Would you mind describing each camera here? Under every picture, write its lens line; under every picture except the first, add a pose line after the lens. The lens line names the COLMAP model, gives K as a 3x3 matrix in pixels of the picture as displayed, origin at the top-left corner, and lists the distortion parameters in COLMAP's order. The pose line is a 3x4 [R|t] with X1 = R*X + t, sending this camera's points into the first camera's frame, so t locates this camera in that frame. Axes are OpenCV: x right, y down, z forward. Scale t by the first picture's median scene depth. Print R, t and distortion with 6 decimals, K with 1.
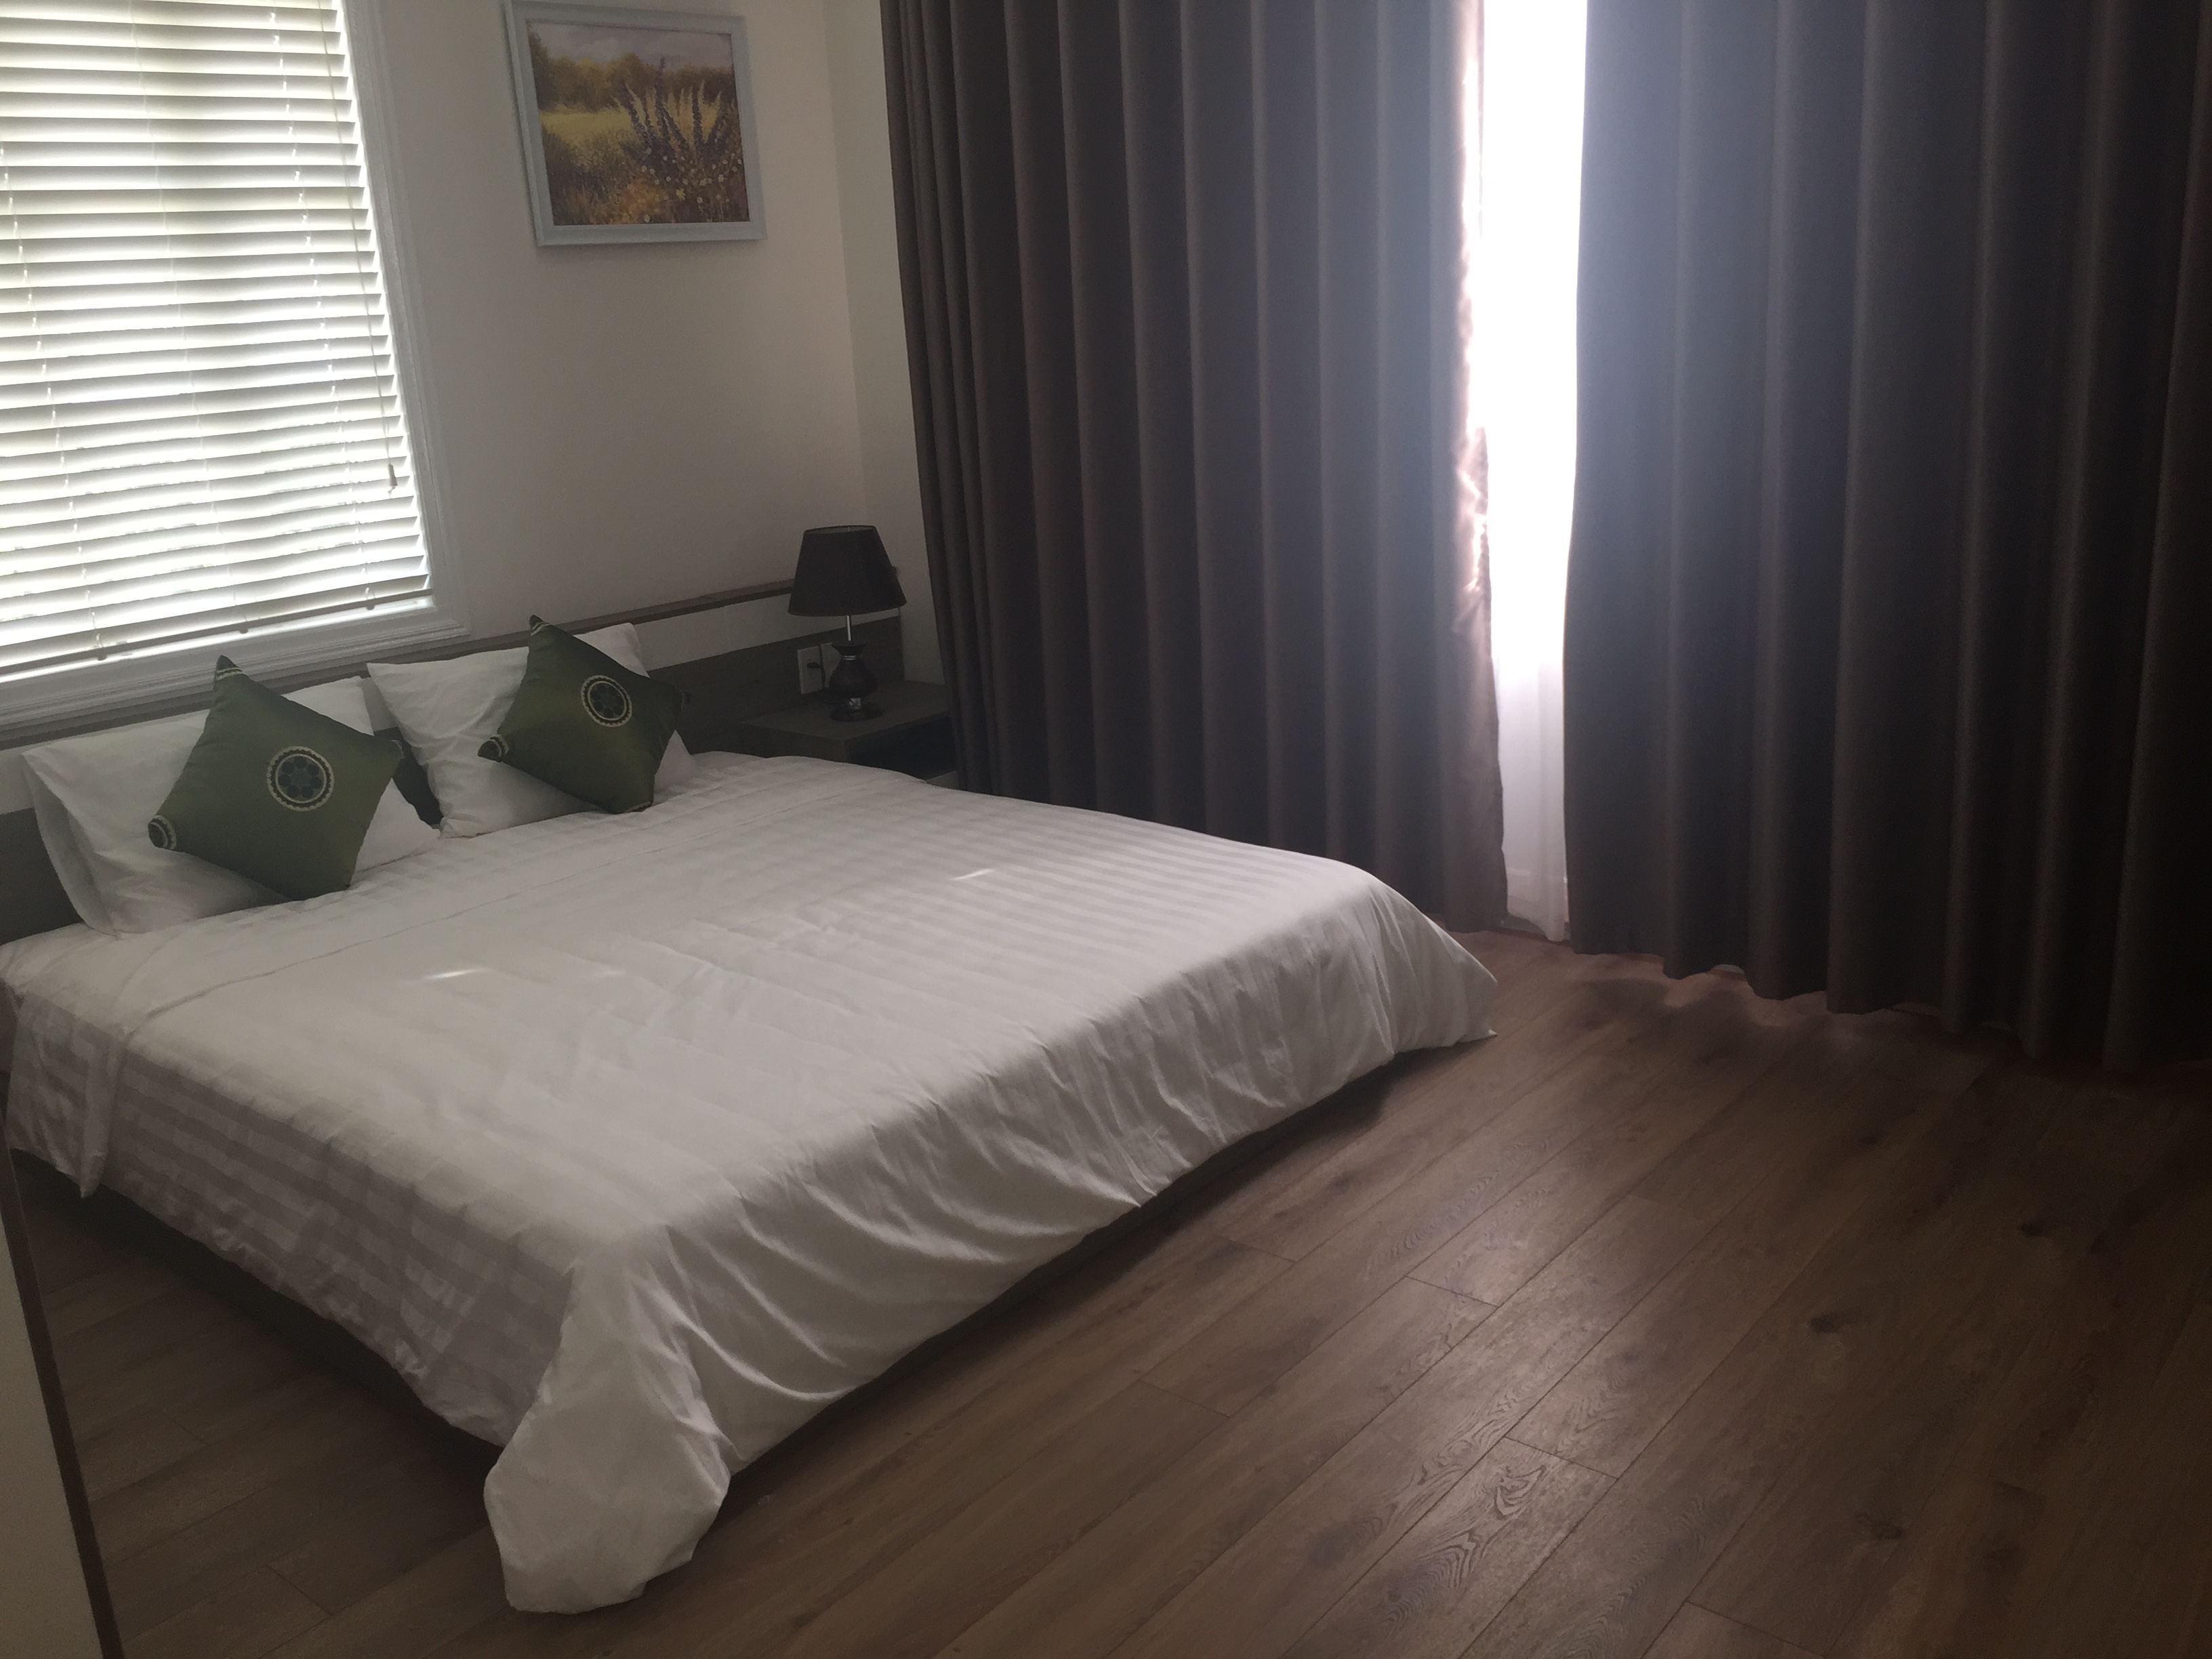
lens RADIAL K [[1942.8, 0, 1106.0], [0, 1942.8, 829.5], [0, 0, 1]] dist [0.156324, -0.262452]
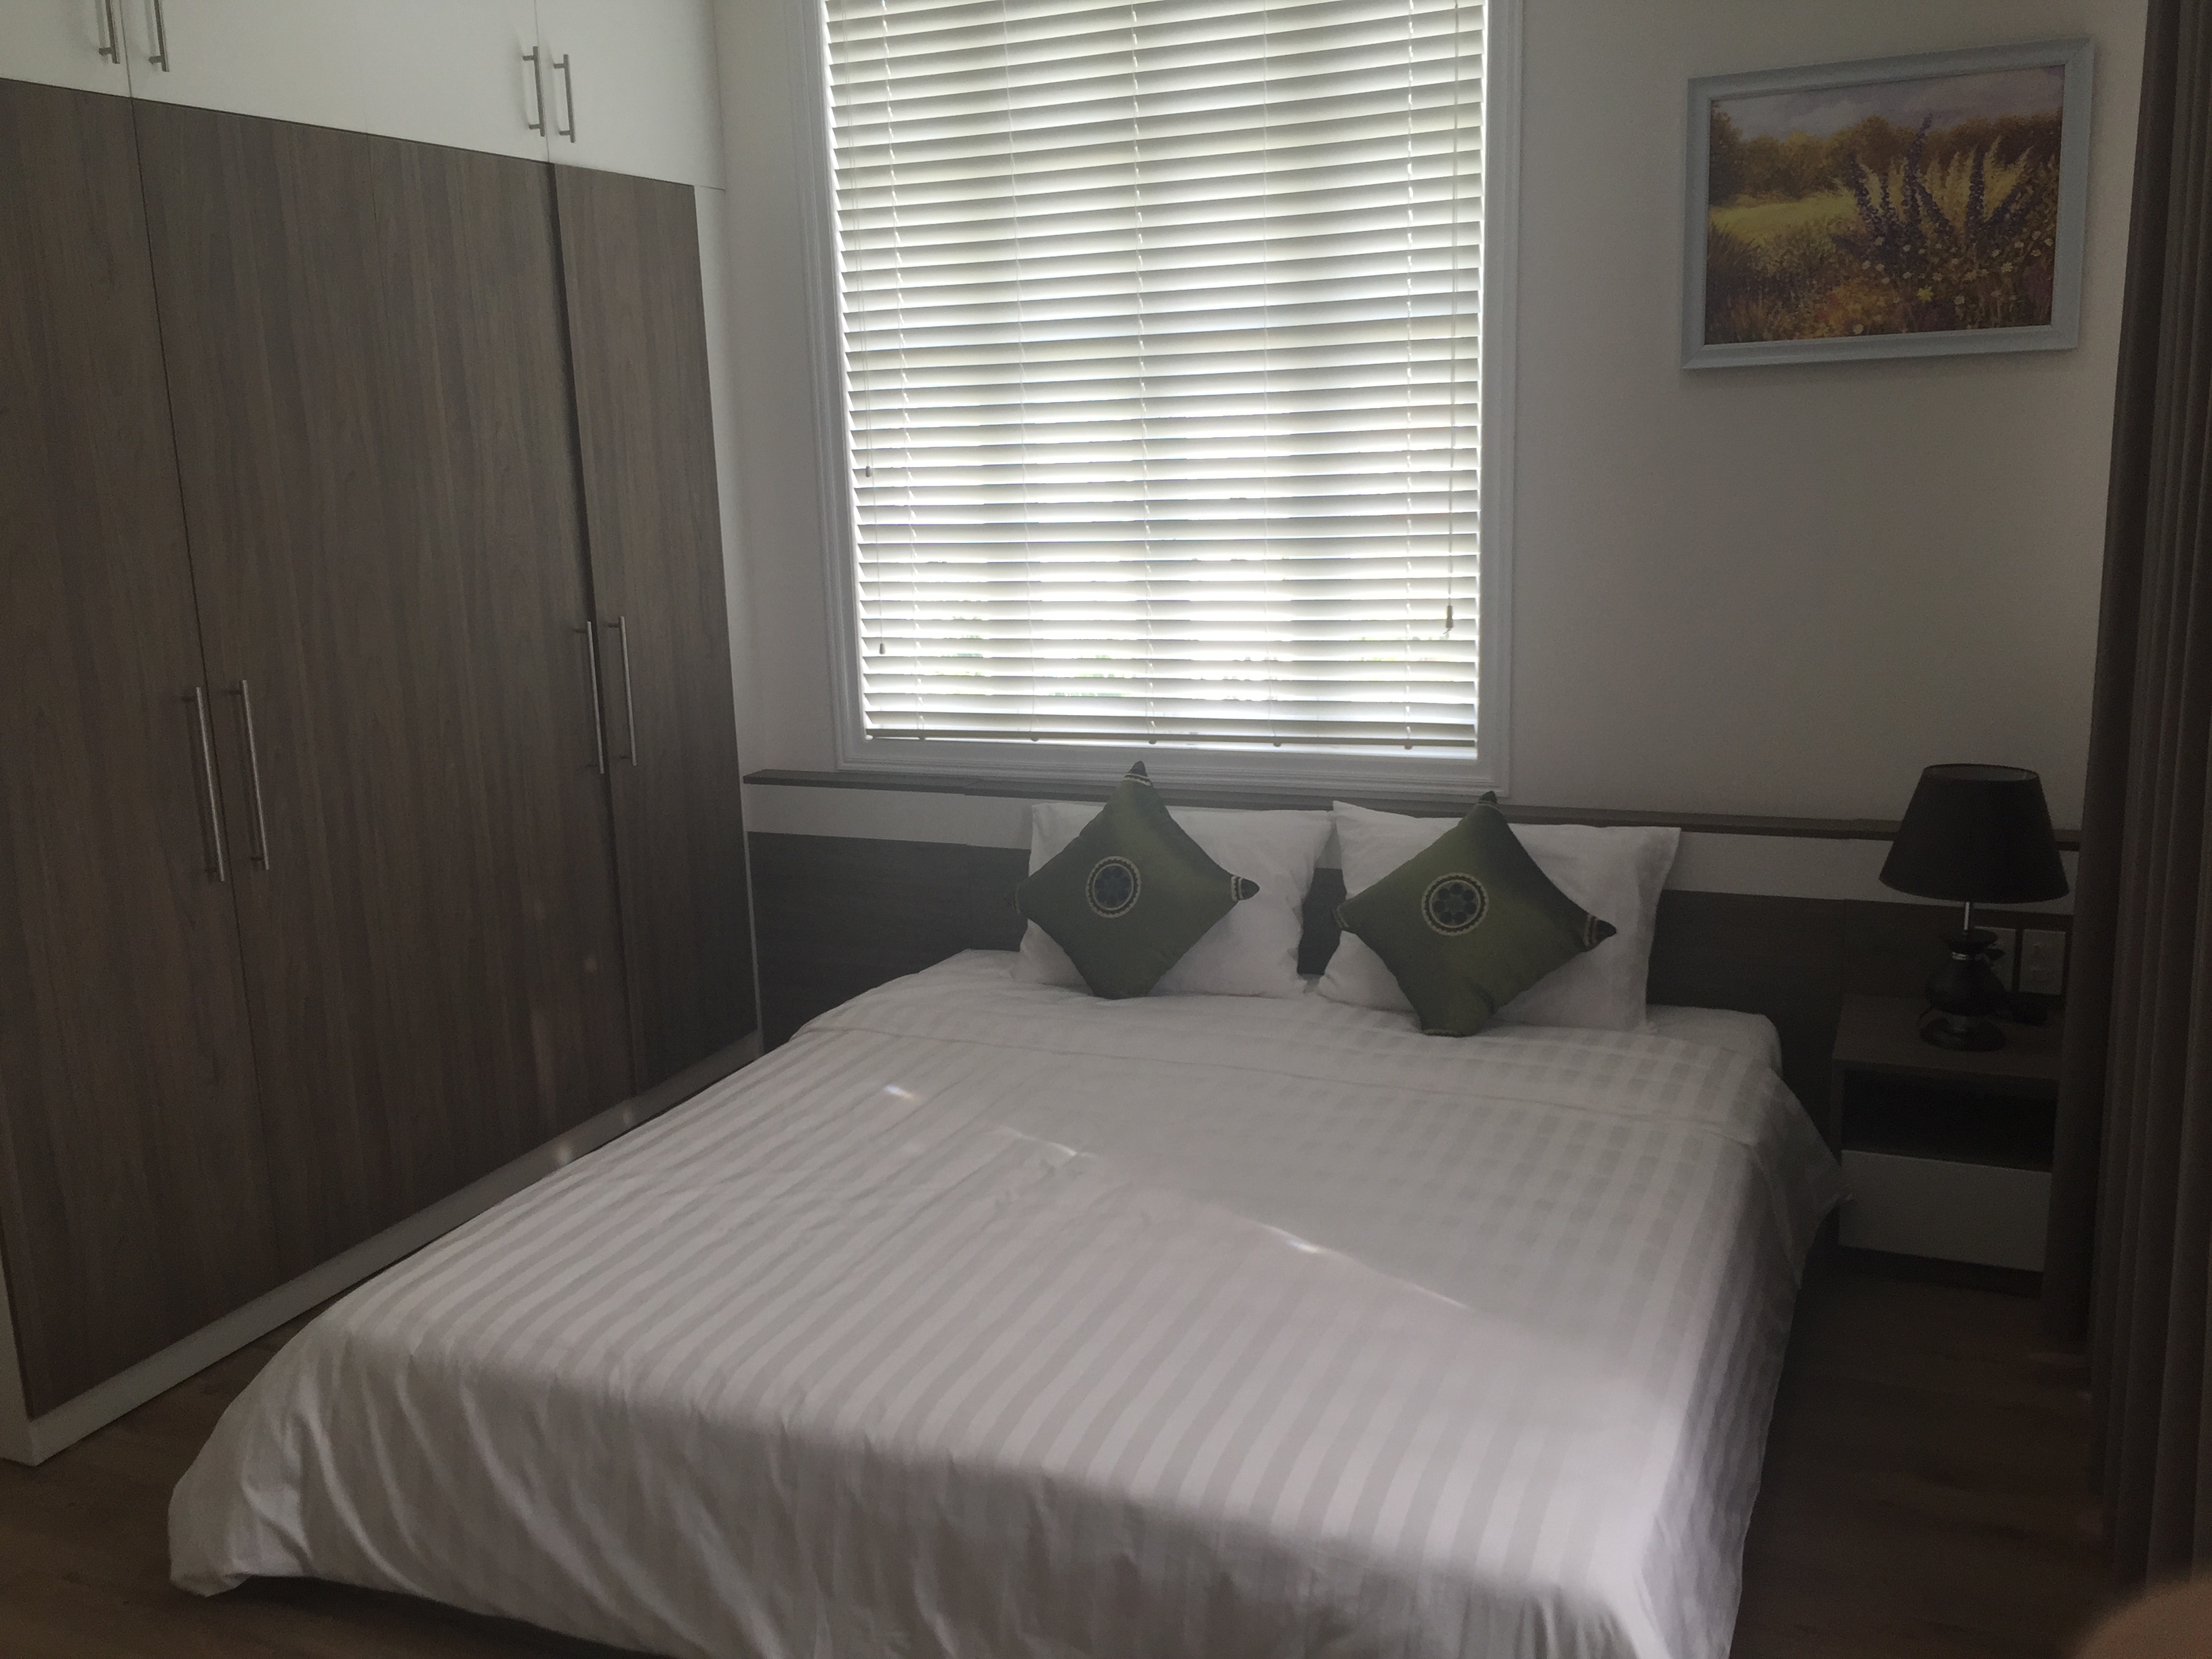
lens RADIAL K [[1942.8, 0, 1106.0], [0, 1942.8, 829.5], [0, 0, 1]] dist [0.156324, -0.262452]
pose [[0.273986, 0.241646, -0.930881, 0.475040], [-0.243204, 0.953868, 0.176031, -0.202350], [0.930475, 0.178164, 0.320116, 0.556333]]
